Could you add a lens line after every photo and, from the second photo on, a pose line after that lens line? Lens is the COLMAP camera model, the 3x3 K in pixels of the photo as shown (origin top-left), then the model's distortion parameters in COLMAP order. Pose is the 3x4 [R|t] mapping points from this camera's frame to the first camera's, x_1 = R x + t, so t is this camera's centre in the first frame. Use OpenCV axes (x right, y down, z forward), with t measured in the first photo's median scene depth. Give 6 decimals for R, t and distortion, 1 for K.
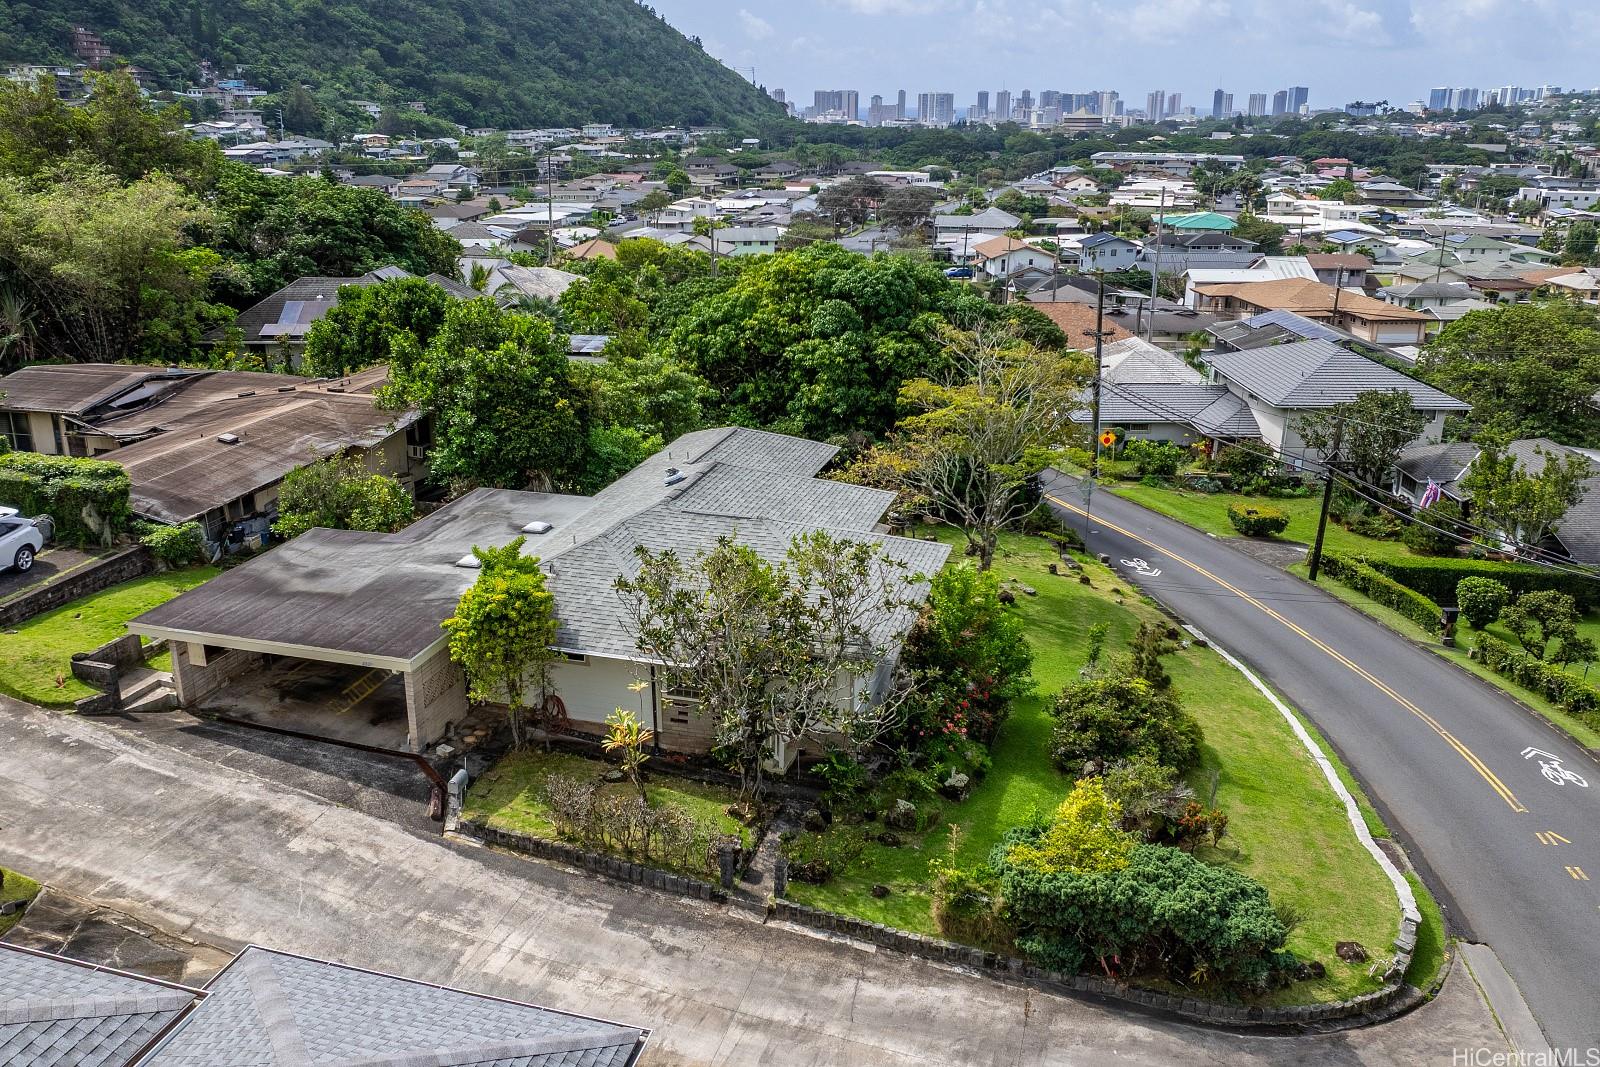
lens RADIAL K [[1131.2, 0, 800.0], [0, 1131.2, 533.5], [0, 0, 1]] dist [-0.033900, -0.005583]
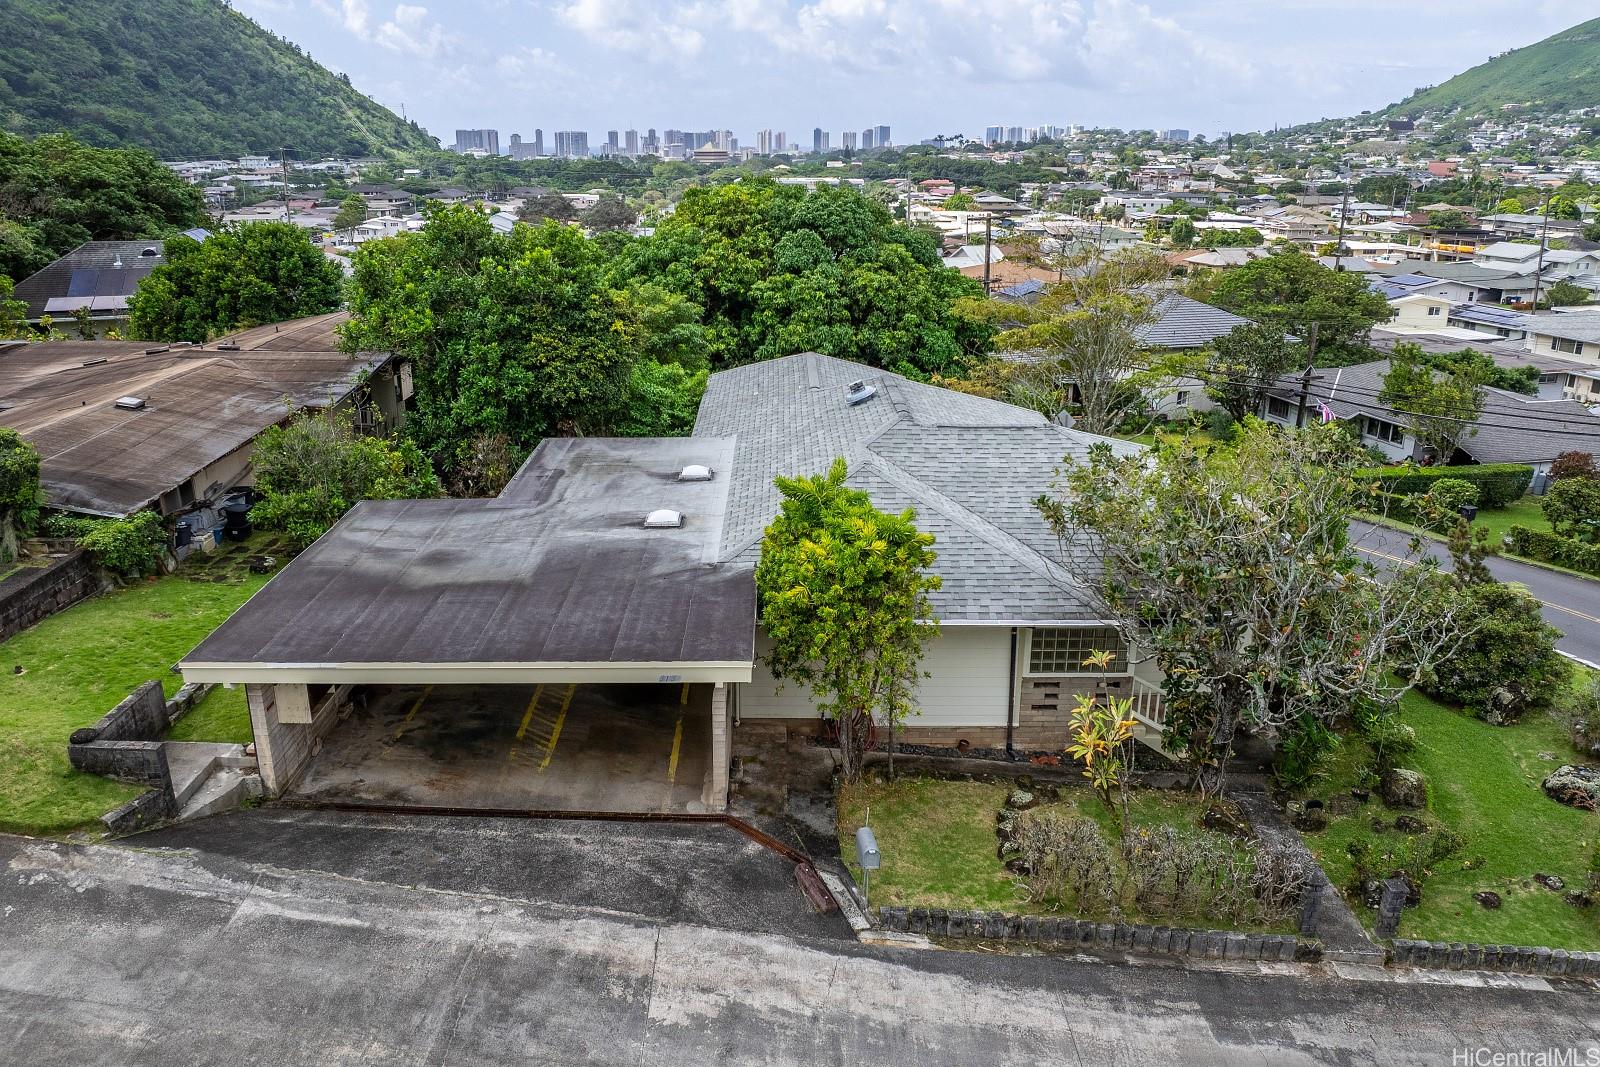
lens RADIAL K [[1067.1, 0, 800.0], [0, 1067.1, 533.5], [0, 0, 1]] dist [-0.039490, 0.003155]
pose [[0.965378, -0.091901, 0.244131, -0.355481], [0.089795, 0.995764, 0.019767, 0.026736], [-0.244914, 0.002839, 0.969541, 0.342041]]
